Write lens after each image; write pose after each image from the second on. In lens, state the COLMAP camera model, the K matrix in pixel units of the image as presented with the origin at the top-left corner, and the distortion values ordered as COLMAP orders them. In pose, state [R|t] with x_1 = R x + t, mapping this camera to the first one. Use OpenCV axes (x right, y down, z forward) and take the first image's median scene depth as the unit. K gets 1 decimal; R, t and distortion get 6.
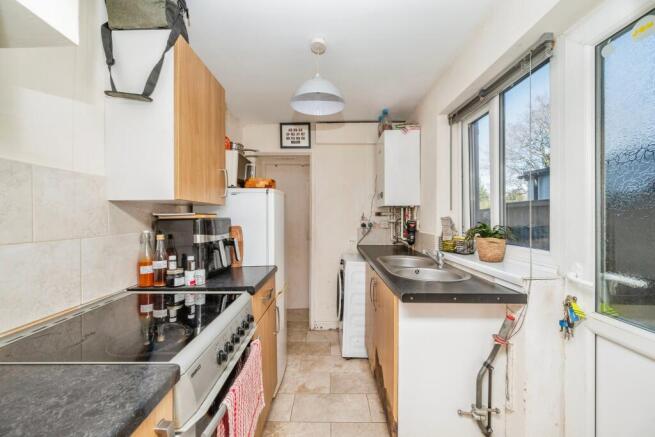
lens RADIAL K [[266.9, 0, 329.2], [0, 266.9, 220.7], [0, 0, 1]] dist [0.000483, -0.000047]
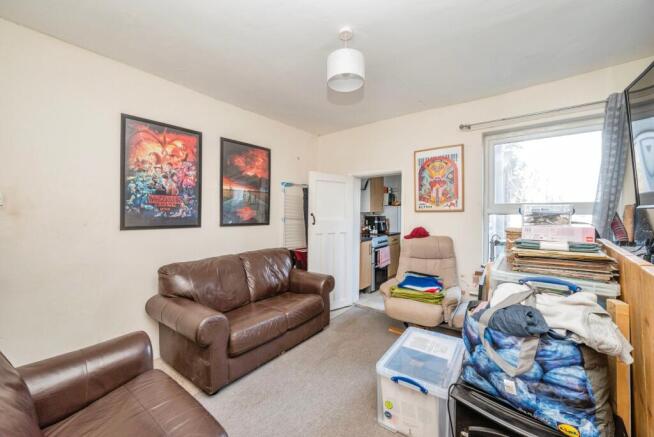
lens RADIAL K [[264.6, 0, 325.6], [0, 264.6, 210.4], [0, 0, 1]] dist [0.001017, 0.000077]
pose [[0.783274, -0.003895, -0.621664, 0.637347], [-0.006860, 0.999865, -0.014909, -0.015455], [0.621639, 0.015942, 0.783142, -1.178894]]
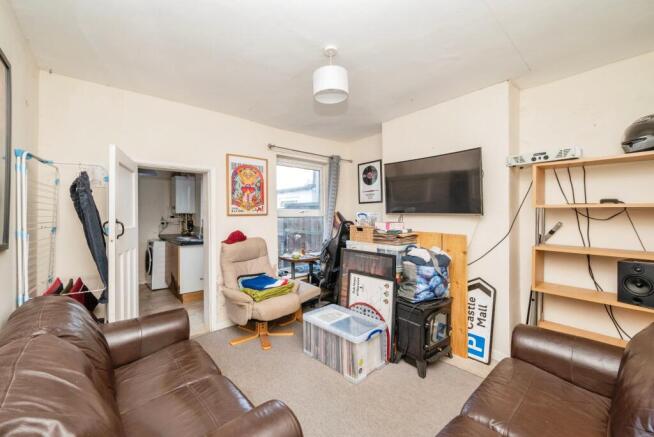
lens RADIAL K [[264.6, 0, 325.6], [0, 264.6, 210.4], [0, 0, 1]] dist [0.001017, 0.000077]
pose [[0.749381, 0.006433, 0.662108, -0.249765], [0.008306, 0.999783, -0.019115, -0.028230], [-0.662087, 0.019823, 0.749165, -1.148398]]
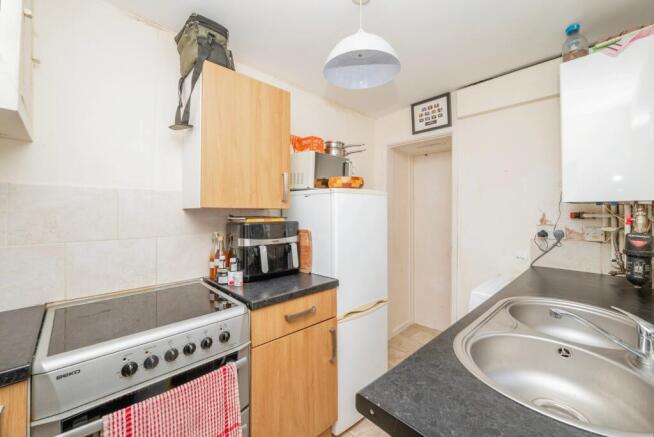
lens RADIAL K [[264.6, 0, 325.6], [0, 264.6, 210.4], [0, 0, 1]] dist [0.001017, 0.000077]
pose [[0.677411, 0.002078, -0.735602, 0.257447], [-0.011419, 0.999905, -0.007691, -0.027865], [0.735516, 0.013610, 0.677370, 0.263134]]
